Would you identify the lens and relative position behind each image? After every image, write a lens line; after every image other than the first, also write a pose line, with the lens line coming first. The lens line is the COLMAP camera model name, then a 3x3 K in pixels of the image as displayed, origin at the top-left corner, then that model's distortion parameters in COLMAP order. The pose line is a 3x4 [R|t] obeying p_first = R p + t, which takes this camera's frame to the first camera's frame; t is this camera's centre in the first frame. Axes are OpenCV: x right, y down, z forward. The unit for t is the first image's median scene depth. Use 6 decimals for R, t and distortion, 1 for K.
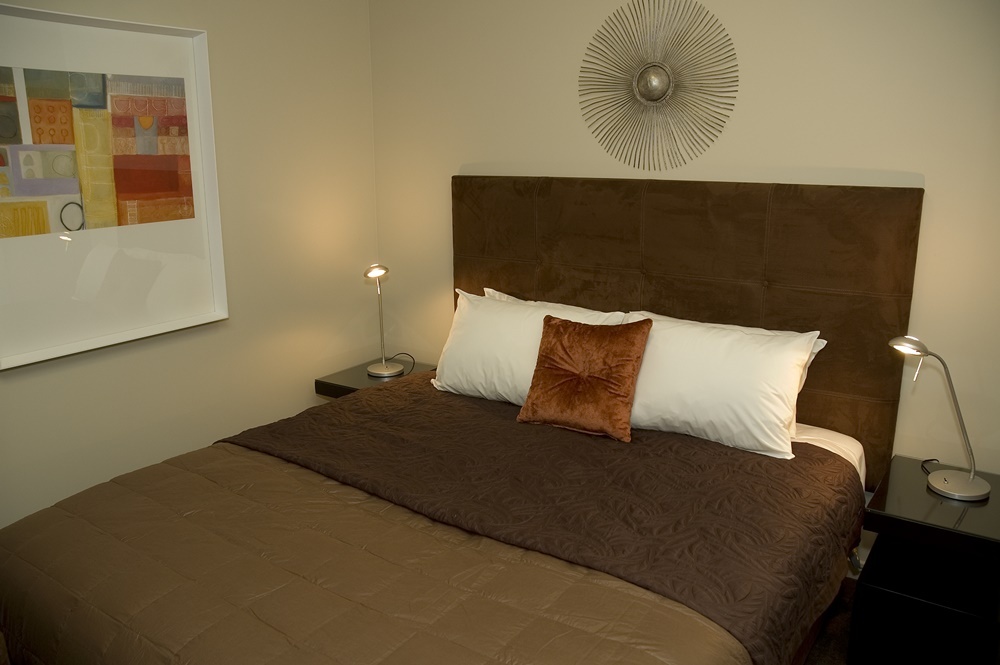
lens RADIAL K [[768.3, 0, 500.0], [0, 768.3, 332.5], [0, 0, 1]] dist [-0.125157, 0.132387]
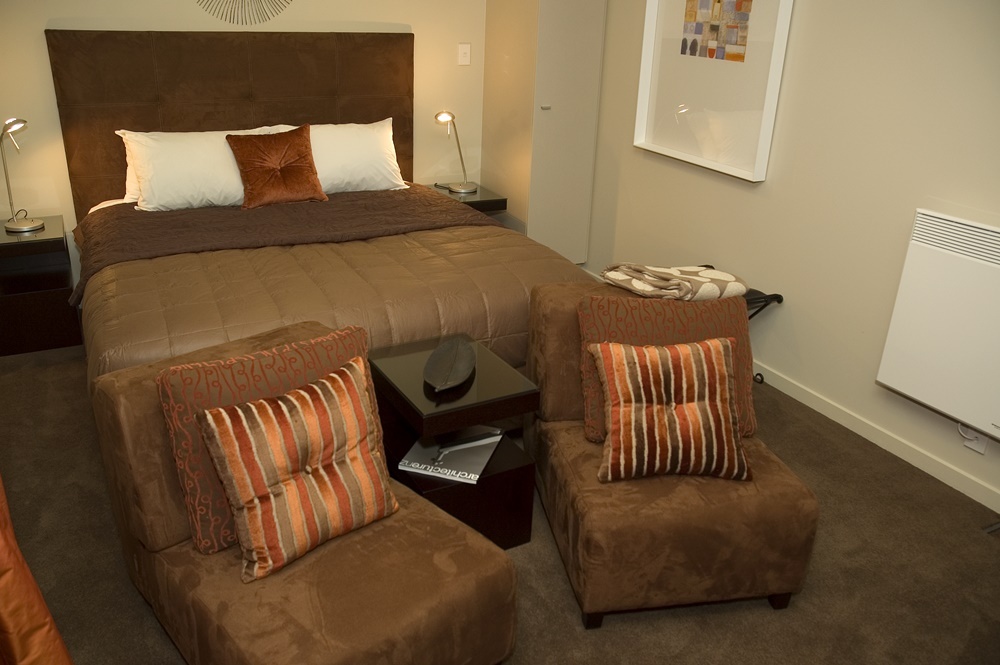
lens RADIAL K [[768.3, 0, 500.0], [0, 768.3, 332.5], [0, 0, 1]] dist [-0.125157, 0.132387]
pose [[0.482602, -0.325877, 0.812957, -0.904148], [0.168671, 0.945409, 0.278841, 0.017385], [-0.859445, 0.002553, 0.511222, -0.109576]]
